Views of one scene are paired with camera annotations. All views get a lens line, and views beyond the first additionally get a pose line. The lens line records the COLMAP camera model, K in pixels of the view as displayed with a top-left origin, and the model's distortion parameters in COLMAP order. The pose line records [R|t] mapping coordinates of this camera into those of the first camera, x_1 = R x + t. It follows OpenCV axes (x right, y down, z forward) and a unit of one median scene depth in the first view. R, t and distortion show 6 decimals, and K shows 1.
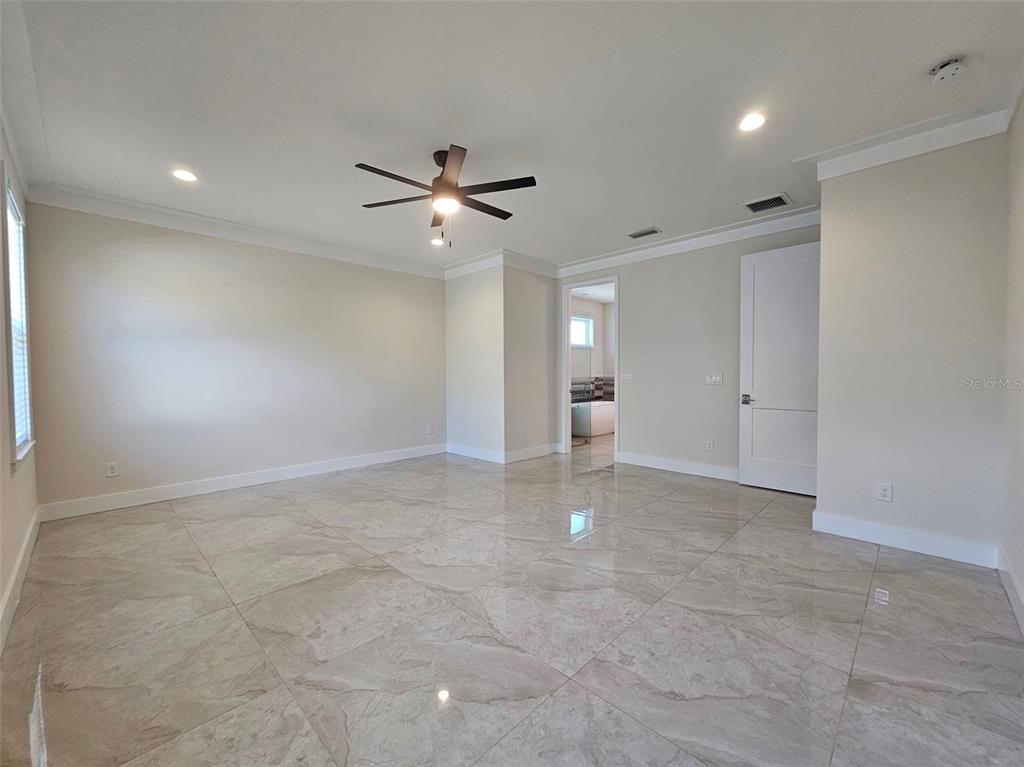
lens RADIAL K [[413.2, 0, 527.4], [0, 413.2, 401.7], [0, 0, 1]] dist [-0.001798, 0.003732]
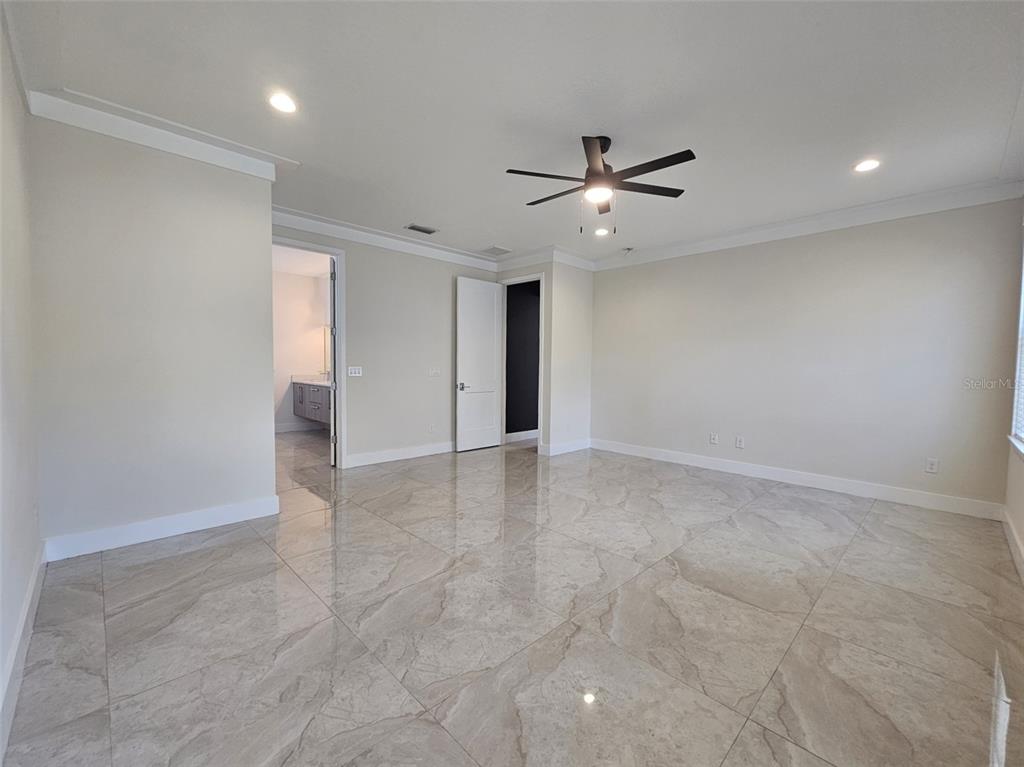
lens RADIAL K [[432.7, 0, 512.4], [0, 432.7, 386.9], [0, 0, 1]] dist [0.002040, 0.000443]
pose [[0.035871, -0.039380, 0.998580, -1.344103], [0.059121, 0.997557, 0.037216, -0.074549], [-0.997606, 0.057702, 0.038112, 1.274926]]
